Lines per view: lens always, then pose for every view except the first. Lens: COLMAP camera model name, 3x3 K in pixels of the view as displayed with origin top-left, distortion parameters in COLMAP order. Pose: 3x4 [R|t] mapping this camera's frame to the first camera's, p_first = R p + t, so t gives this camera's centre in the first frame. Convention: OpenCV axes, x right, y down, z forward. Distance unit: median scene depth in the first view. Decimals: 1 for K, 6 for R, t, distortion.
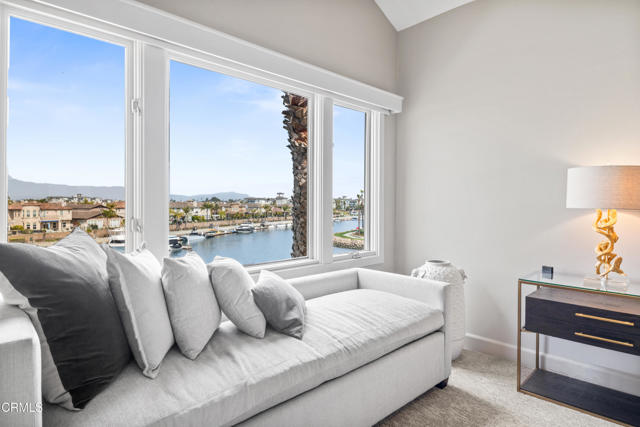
lens RADIAL K [[368.9, 0, 317.7], [0, 368.9, 210.8], [0, 0, 1]] dist [-0.007895, -0.000112]
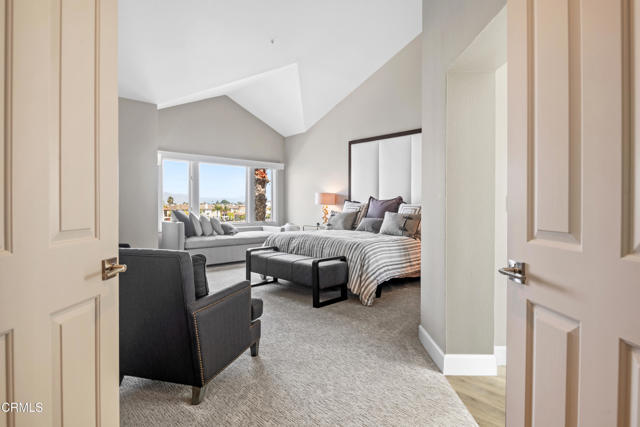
lens RADIAL K [[336.5, 0, 320.4], [0, 336.5, 209.8], [0, 0, 1]] dist [0.001005, -0.000013]
pose [[0.999952, -0.007953, 0.005749, 0.806016], [0.007984, 0.999954, -0.005333, 0.069606], [-0.005706, 0.005379, 0.999969, -2.450827]]
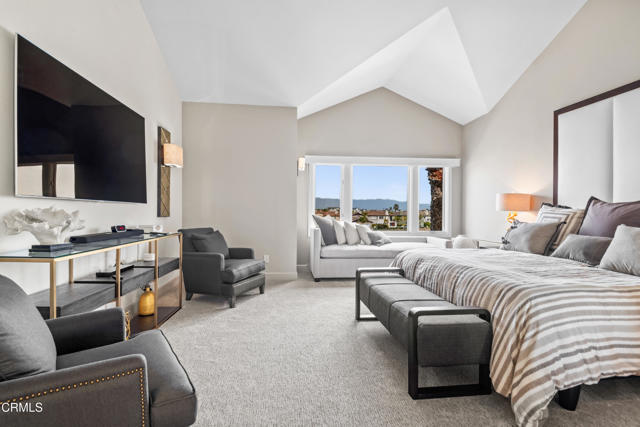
lens RADIAL K [[309.7, 0, 314.9], [0, 309.7, 212.5], [0, 0, 1]] dist [-0.028013, -0.003387]
pose [[0.780178, 0.002954, -0.625550, 1.147105], [-0.014979, 0.999790, -0.013960, 0.059381], [0.625378, 0.020261, 0.780059, -1.477731]]
